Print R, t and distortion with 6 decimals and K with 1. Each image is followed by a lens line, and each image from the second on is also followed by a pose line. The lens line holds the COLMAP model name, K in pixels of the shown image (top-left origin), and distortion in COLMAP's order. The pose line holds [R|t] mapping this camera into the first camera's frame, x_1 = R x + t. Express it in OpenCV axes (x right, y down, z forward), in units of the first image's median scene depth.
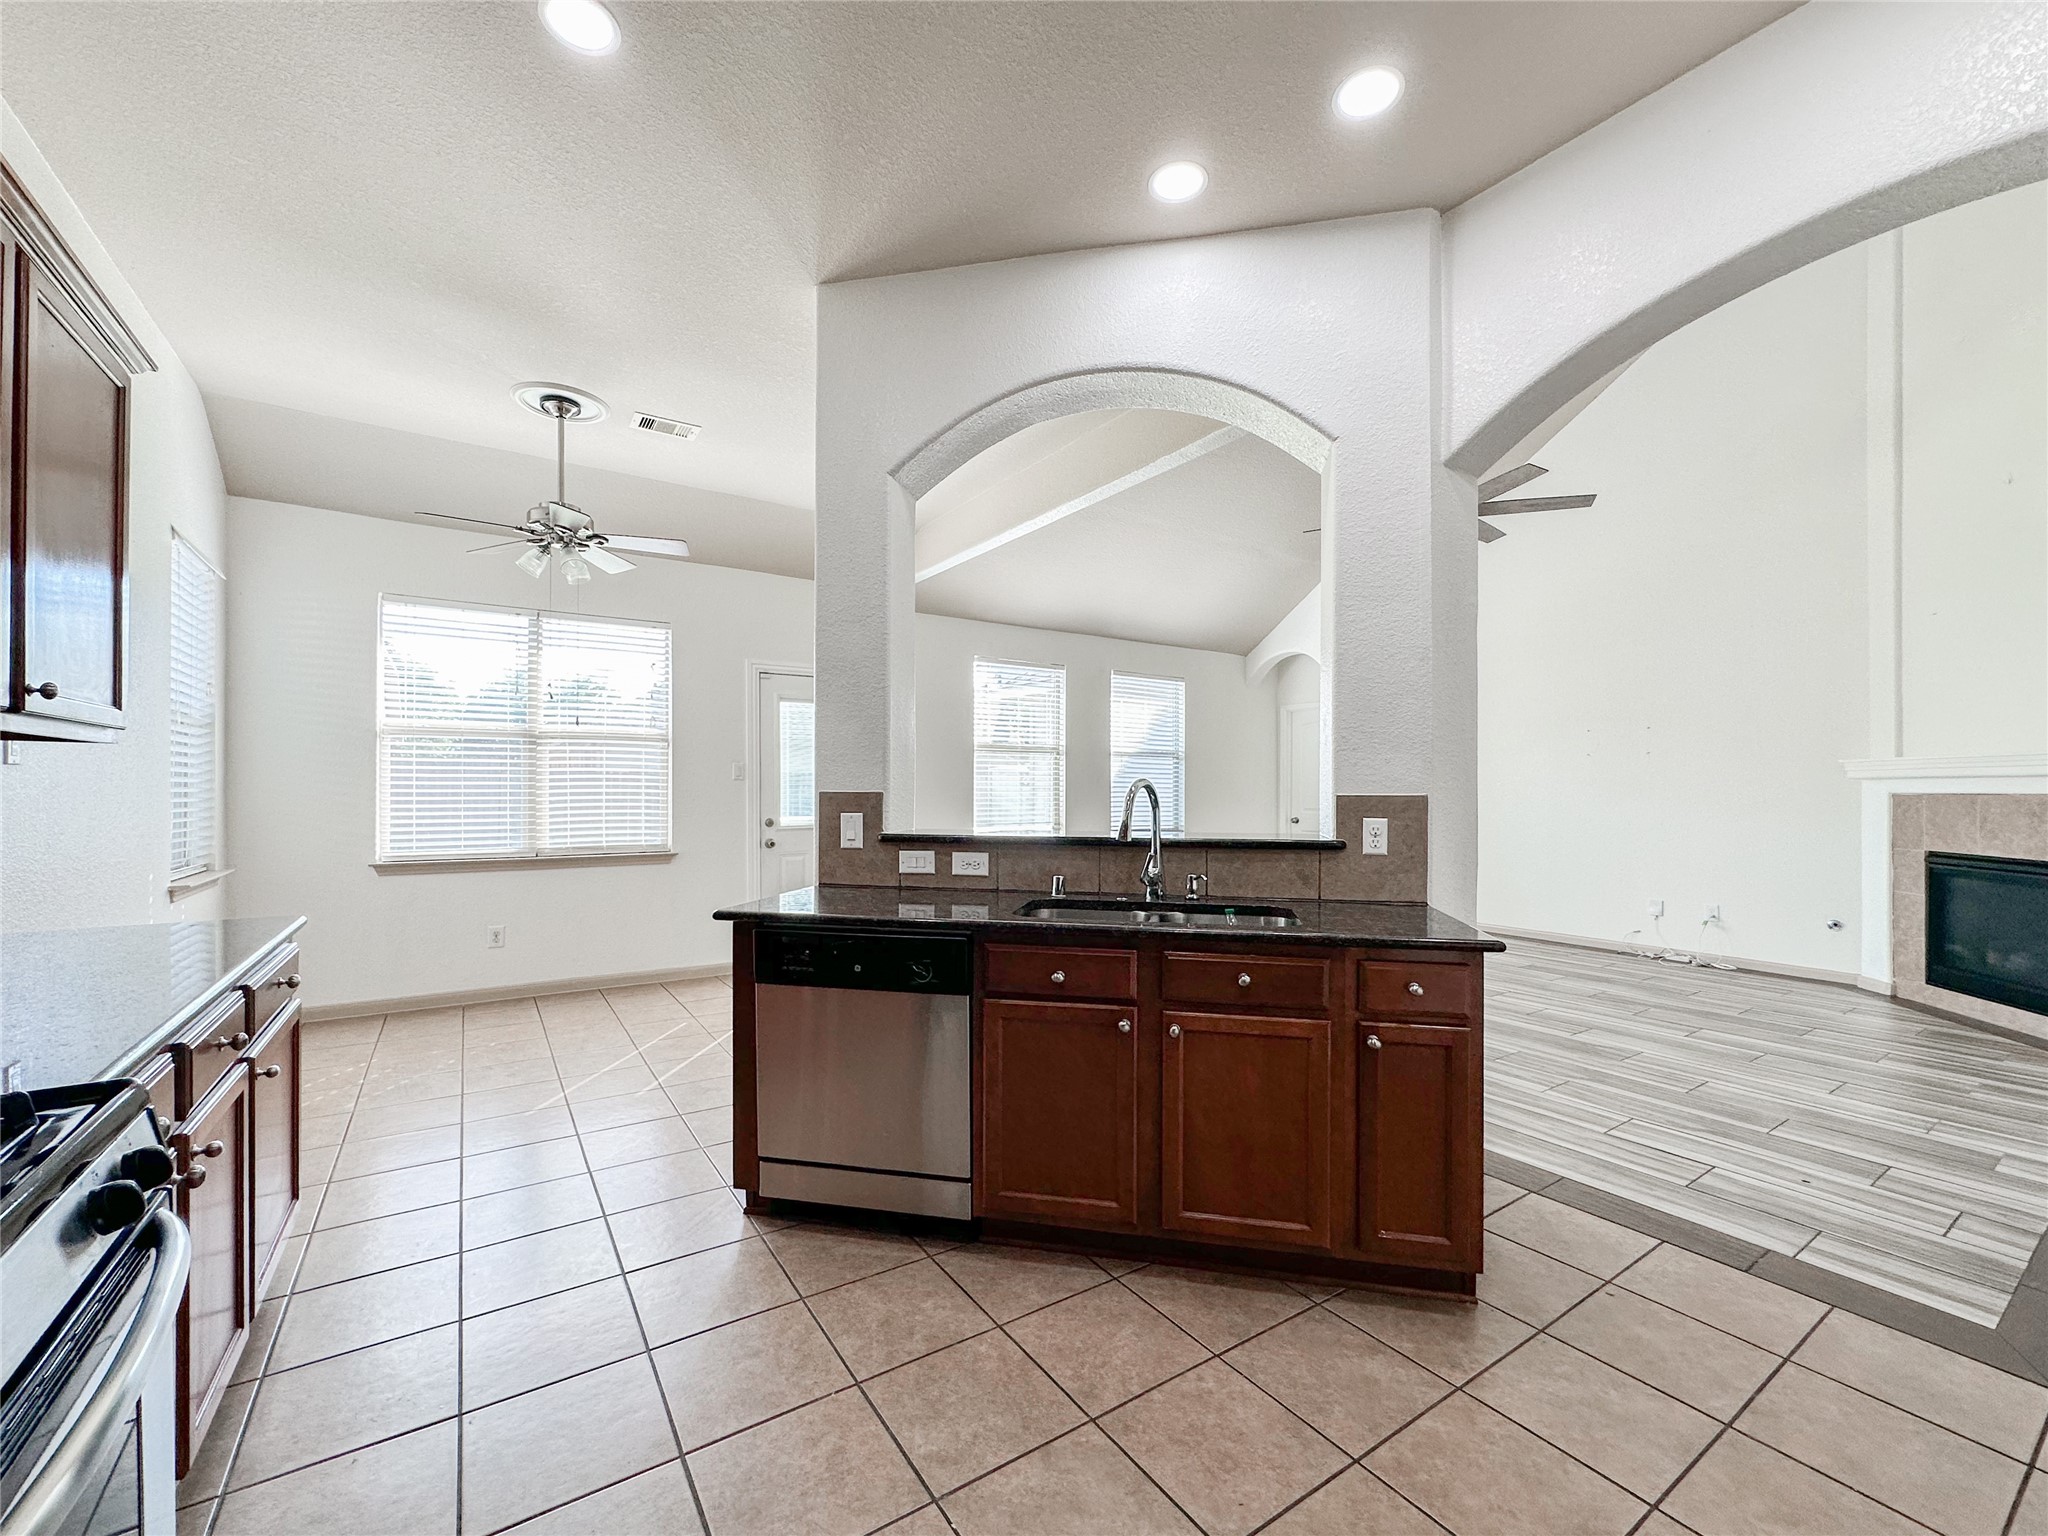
lens RADIAL K [[813.0, 0, 1023.1], [0, 813.0, 787.2], [0, 0, 1]] dist [0.005458, 0.000241]
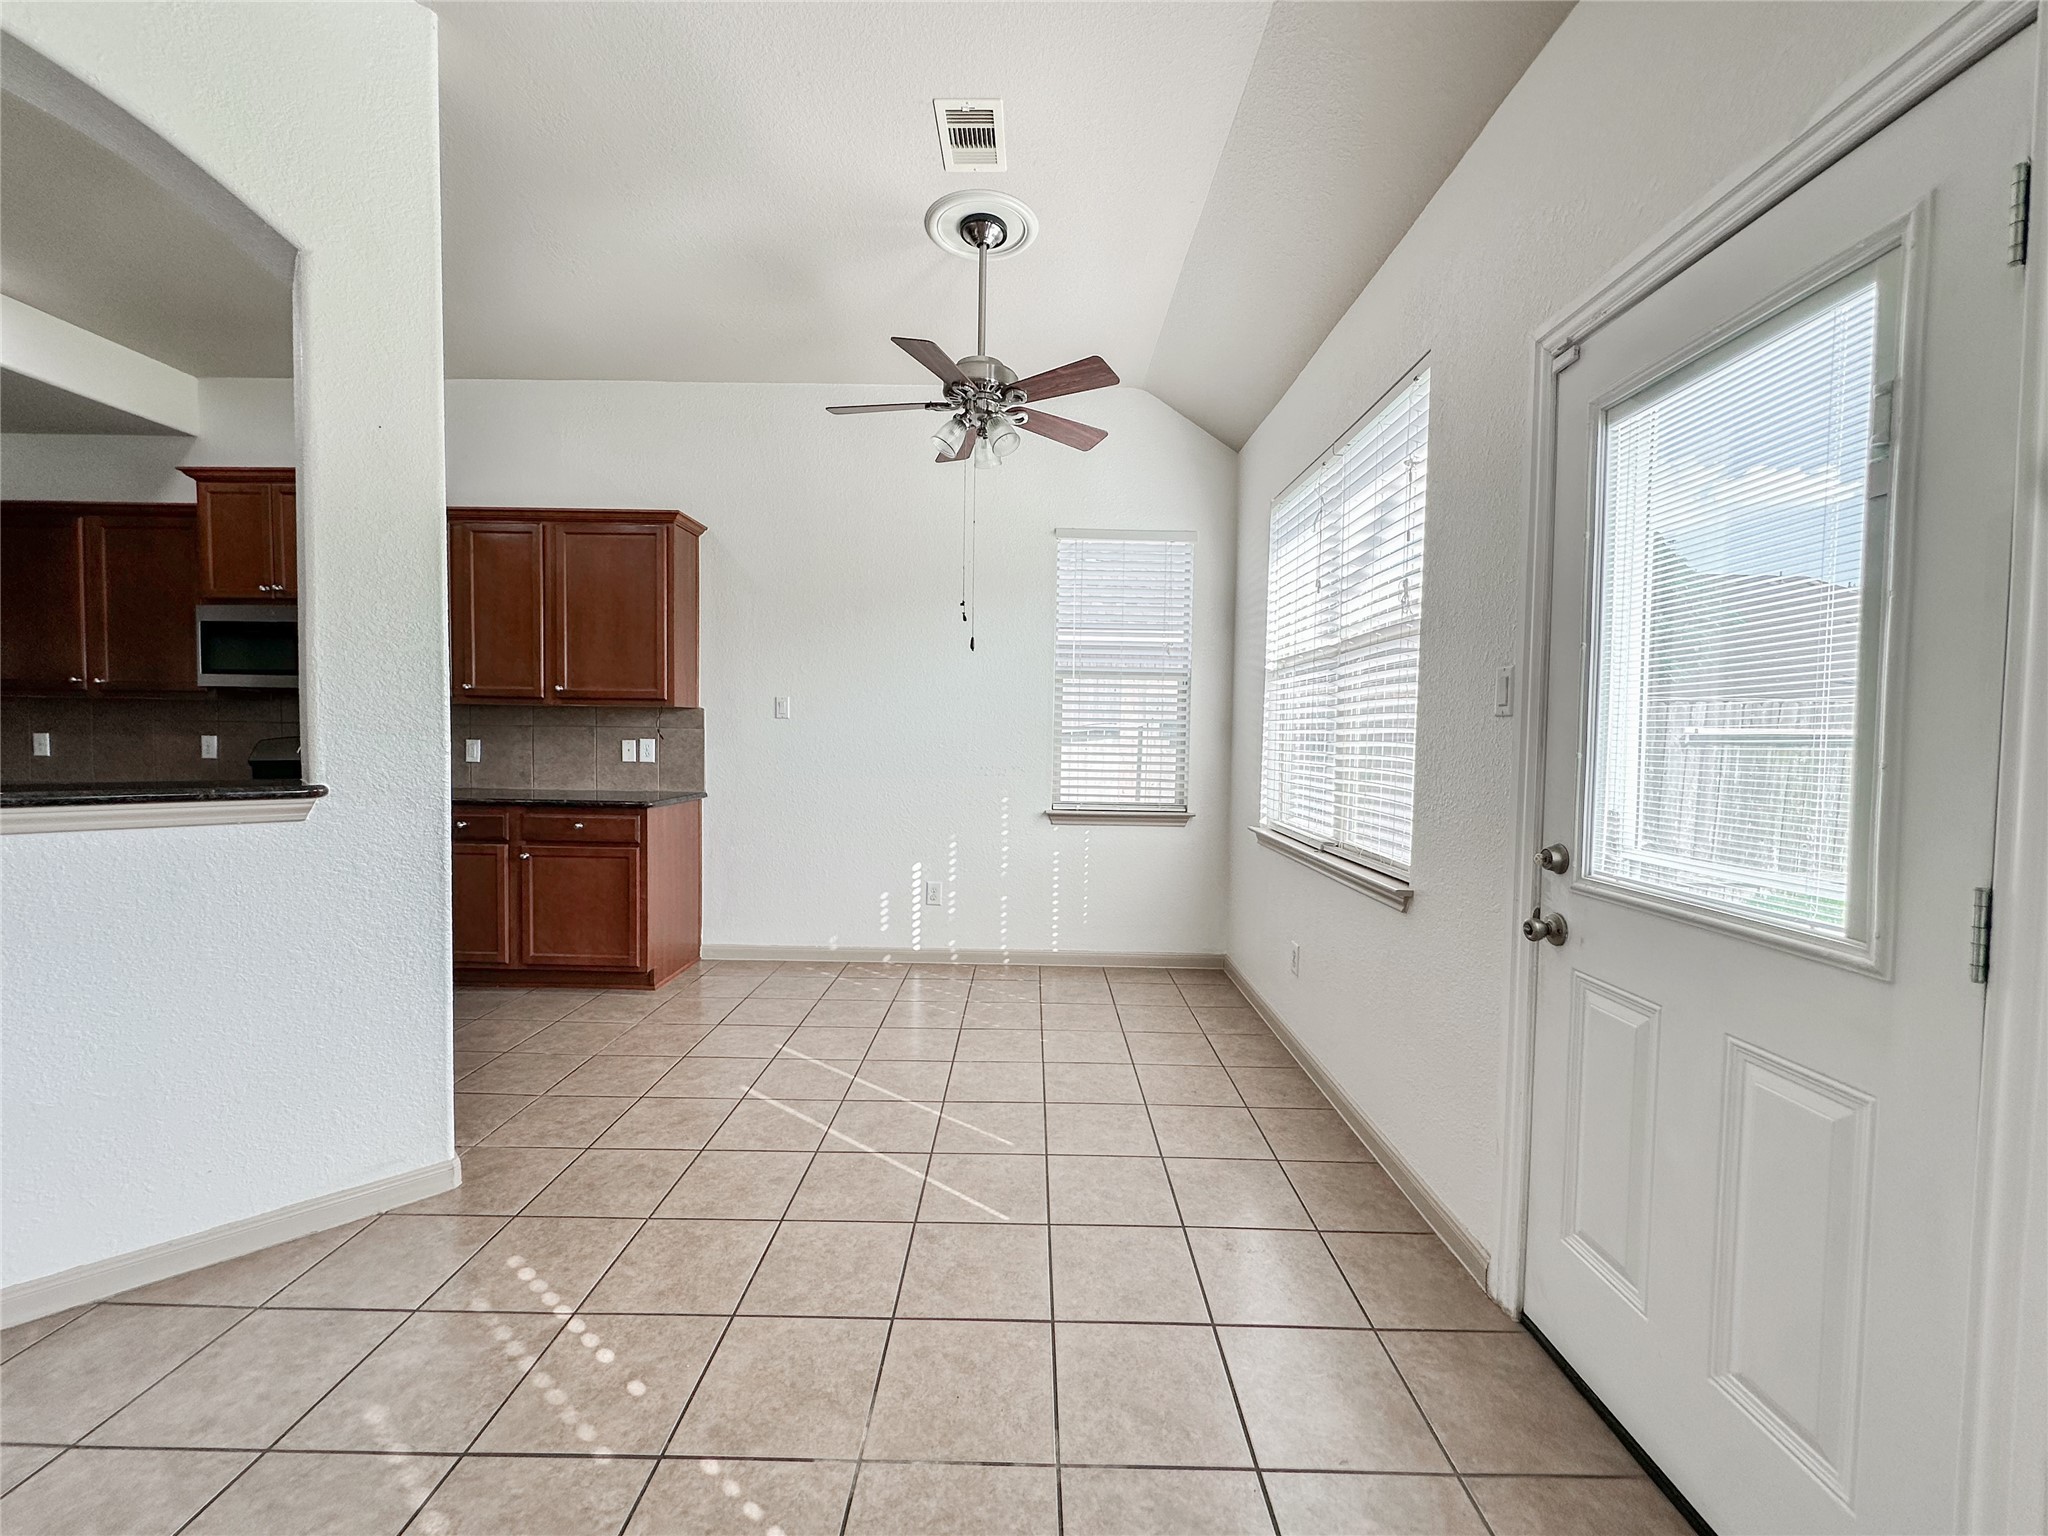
lens RADIAL K [[846.6, 0, 1024.0], [0, 846.6, 768.0], [0, 0, 1]] dist [-0.002440, 0.000602]
pose [[-0.577483, 0.022010, -0.816106, 0.090711], [-0.013359, 0.999248, 0.036403, 0.005722], [0.816294, 0.031924, -0.576754, 2.011097]]
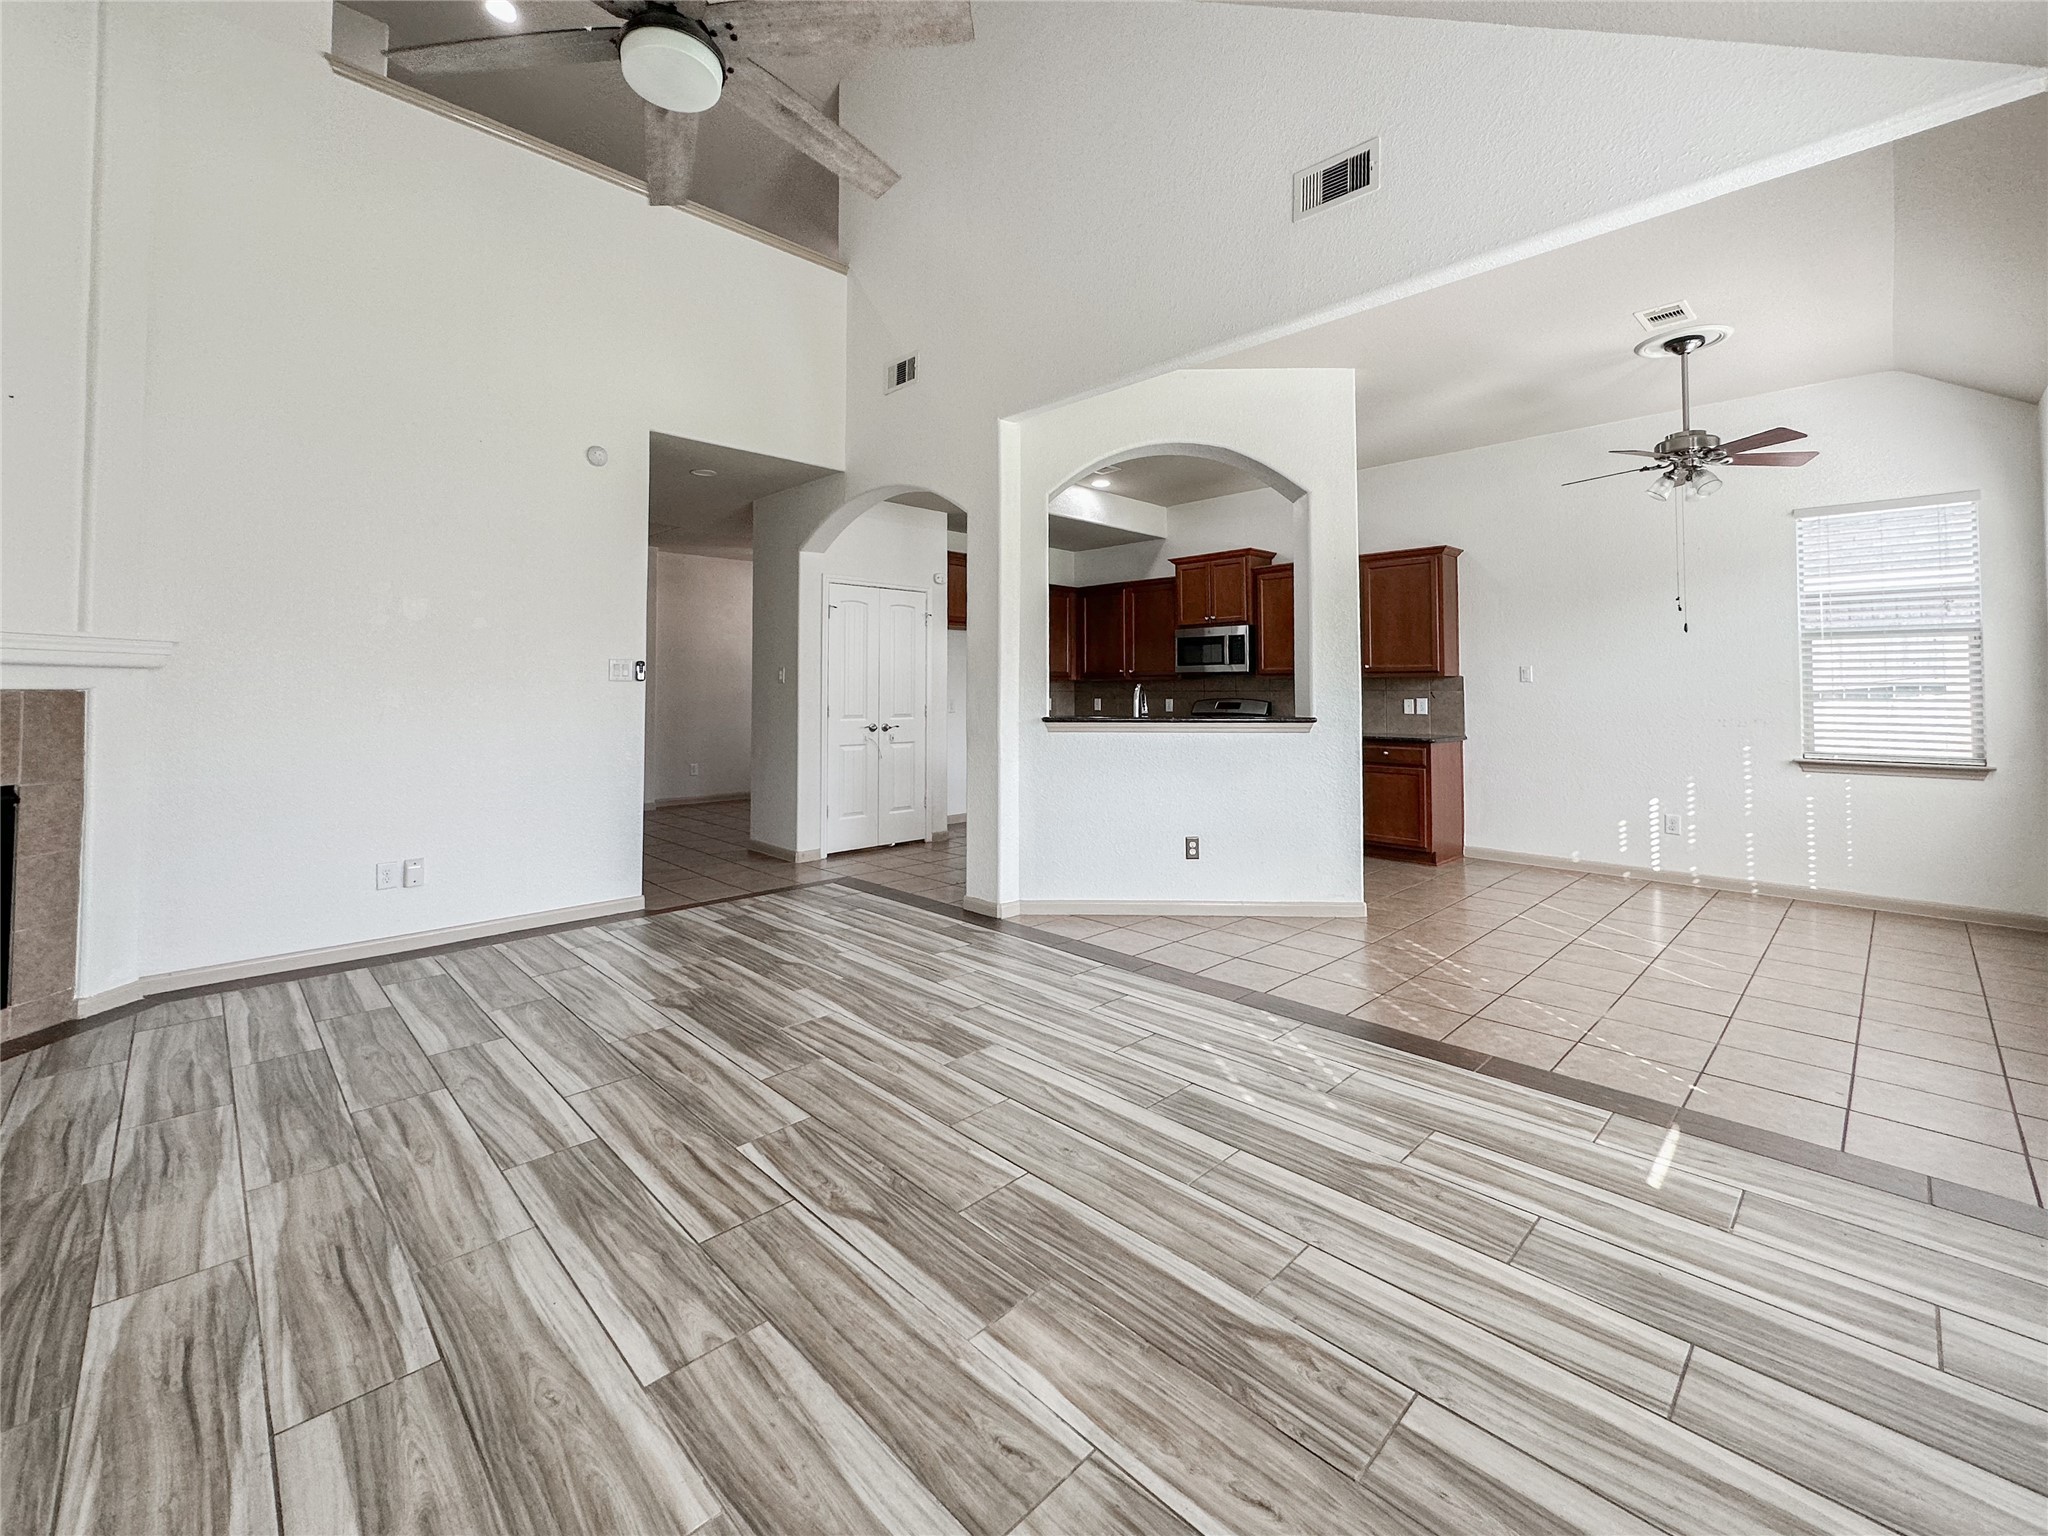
lens RADIAL K [[895.5, 0, 1022.9], [0, 895.5, 665.9], [0, 0, 1]] dist [-0.000677, -0.000212]
pose [[-0.979956, -0.009542, -0.198986, 0.758078], [-0.002796, 0.999413, -0.034159, 0.016562], [0.199195, -0.032918, -0.979407, 2.697298]]
